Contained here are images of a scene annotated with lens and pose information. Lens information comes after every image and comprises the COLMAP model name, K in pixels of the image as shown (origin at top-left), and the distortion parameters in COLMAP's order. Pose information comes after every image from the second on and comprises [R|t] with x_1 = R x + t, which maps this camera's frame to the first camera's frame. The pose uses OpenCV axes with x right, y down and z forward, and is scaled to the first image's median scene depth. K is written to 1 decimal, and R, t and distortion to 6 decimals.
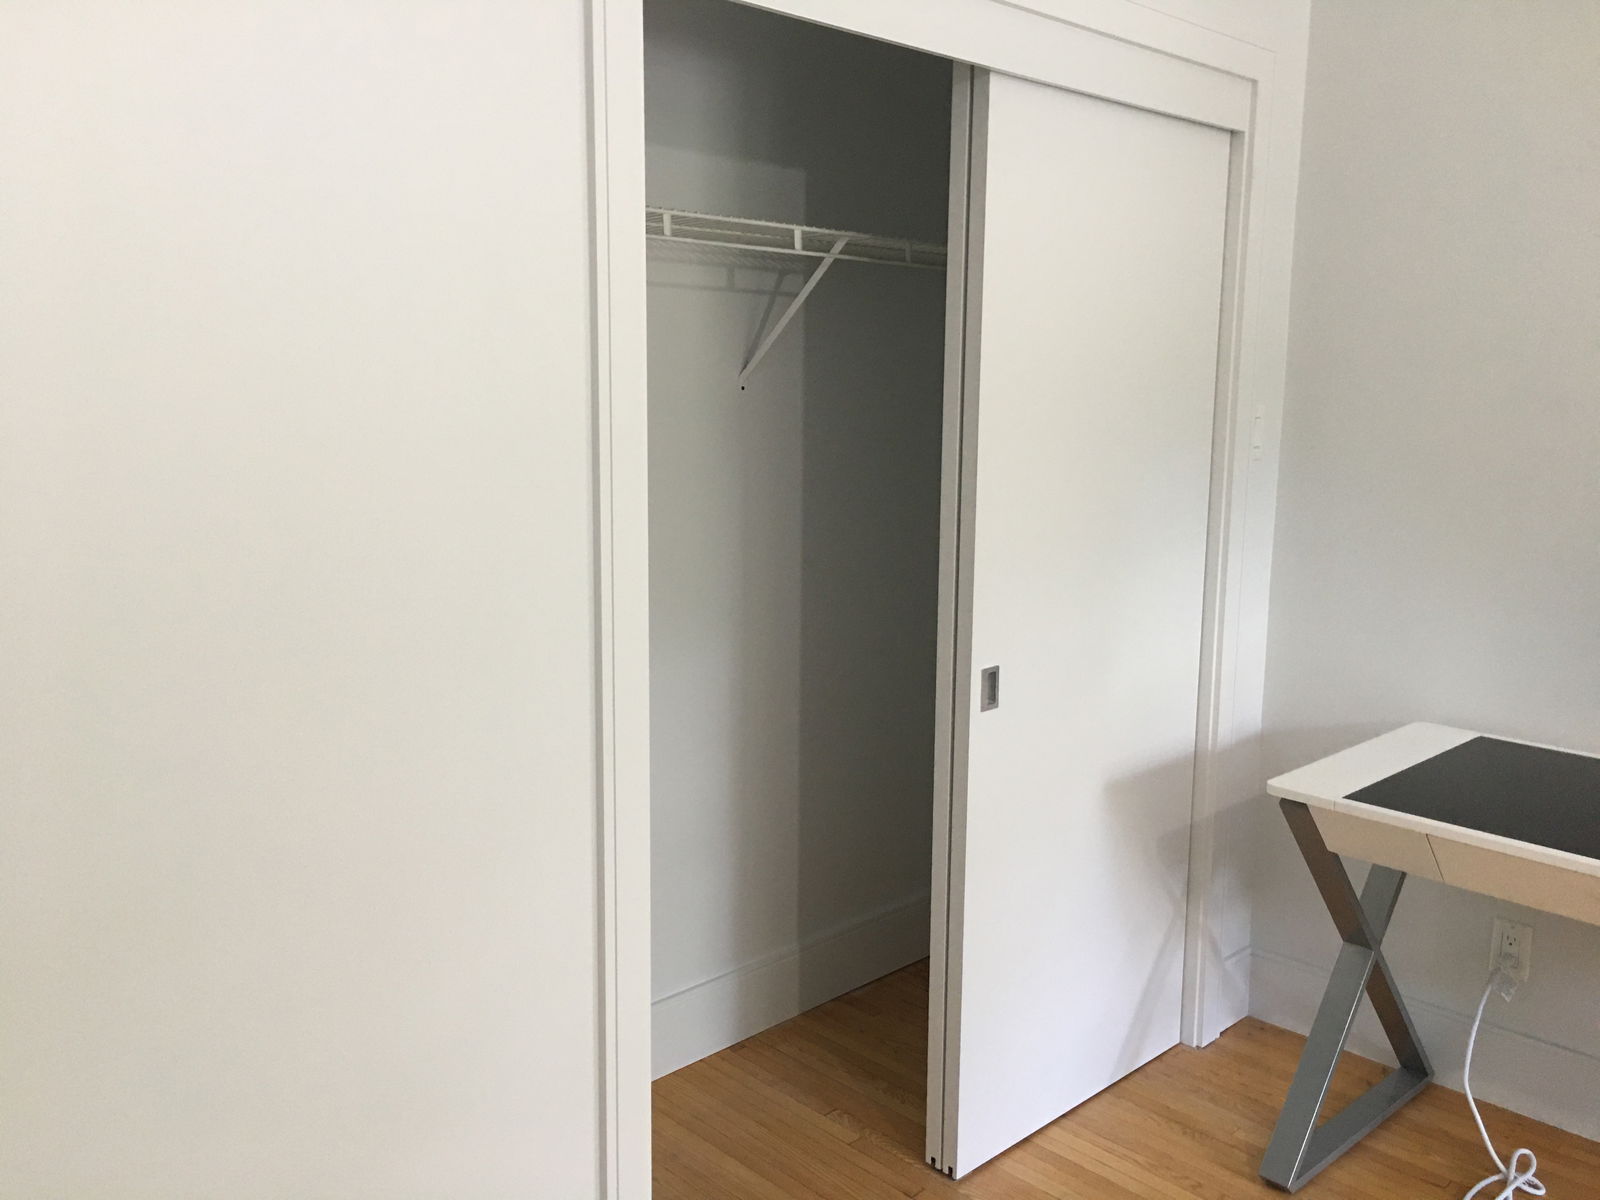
lens RADIAL K [[1362.5, 0, 800.0], [0, 1362.5, 600.0], [0, 0, 1]] dist [0.070469, -0.002162]
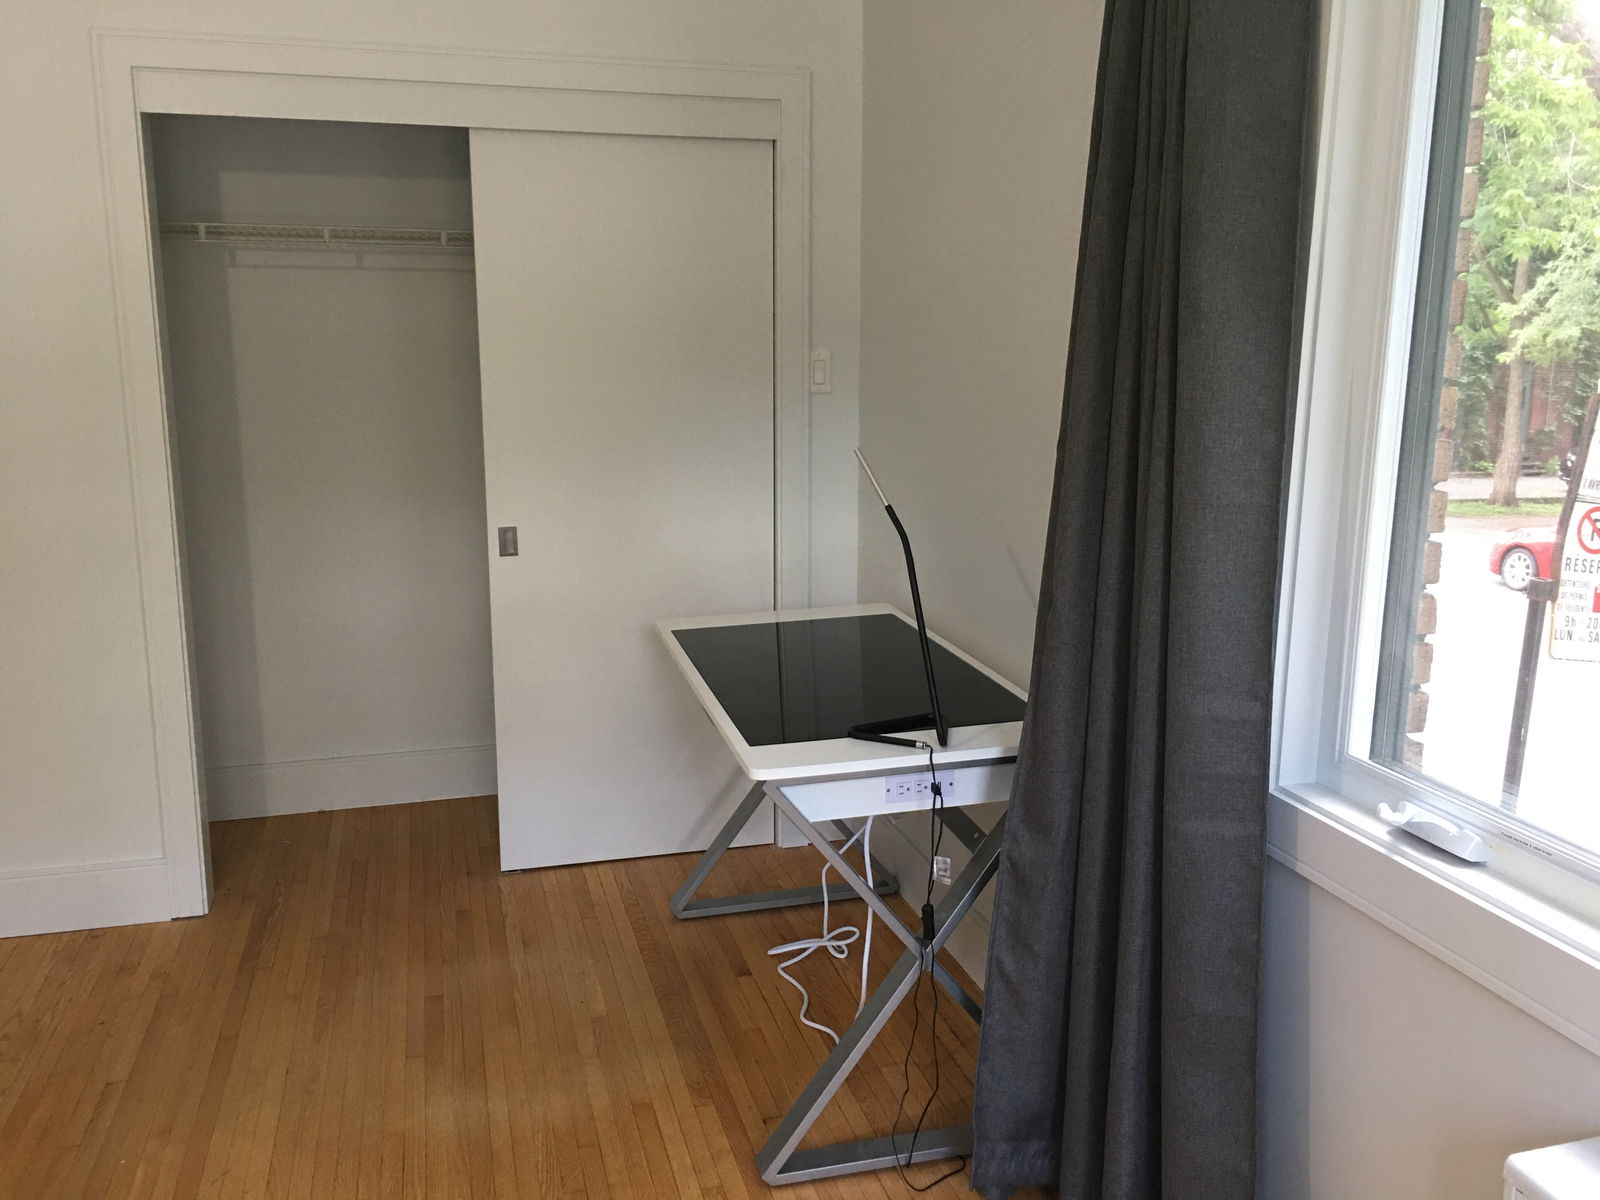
lens RADIAL K [[1362.5, 0, 800.0], [0, 1362.5, 600.0], [0, 0, 1]] dist [0.070469, -0.002162]
pose [[0.876120, 0.090671, -0.473490, 1.053691], [-0.074433, 0.995818, 0.052968, 0.023310], [0.476312, -0.011163, 0.879205, -0.144655]]
